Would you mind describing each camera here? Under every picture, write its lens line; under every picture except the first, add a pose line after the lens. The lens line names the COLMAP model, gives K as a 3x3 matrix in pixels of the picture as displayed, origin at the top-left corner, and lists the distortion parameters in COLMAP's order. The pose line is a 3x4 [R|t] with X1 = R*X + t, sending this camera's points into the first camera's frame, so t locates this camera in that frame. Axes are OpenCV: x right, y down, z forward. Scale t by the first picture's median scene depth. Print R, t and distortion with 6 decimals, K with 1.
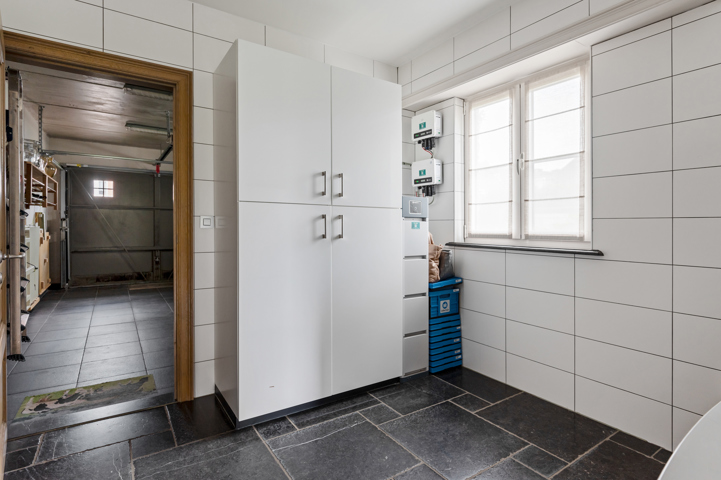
lens RADIAL K [[366.7, 0, 362.1], [0, 366.7, 237.4], [0, 0, 1]] dist [0.004741, 0.000559]
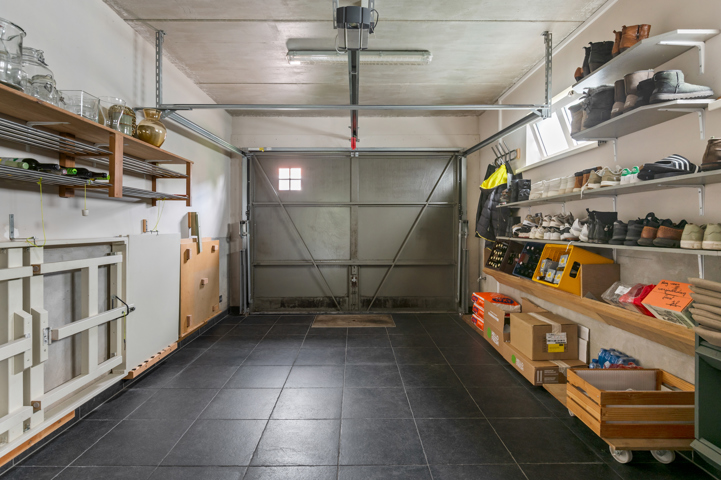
lens RADIAL K [[366.7, 0, 361.5], [0, 366.7, 238.3], [0, 0, 1]] dist [0.004741, 0.000559]
pose [[0.829896, 0.005613, -0.557890, -0.182408], [-0.006590, 0.999978, 0.000258, -0.016922], [0.557879, 0.003462, 0.829915, 0.479589]]
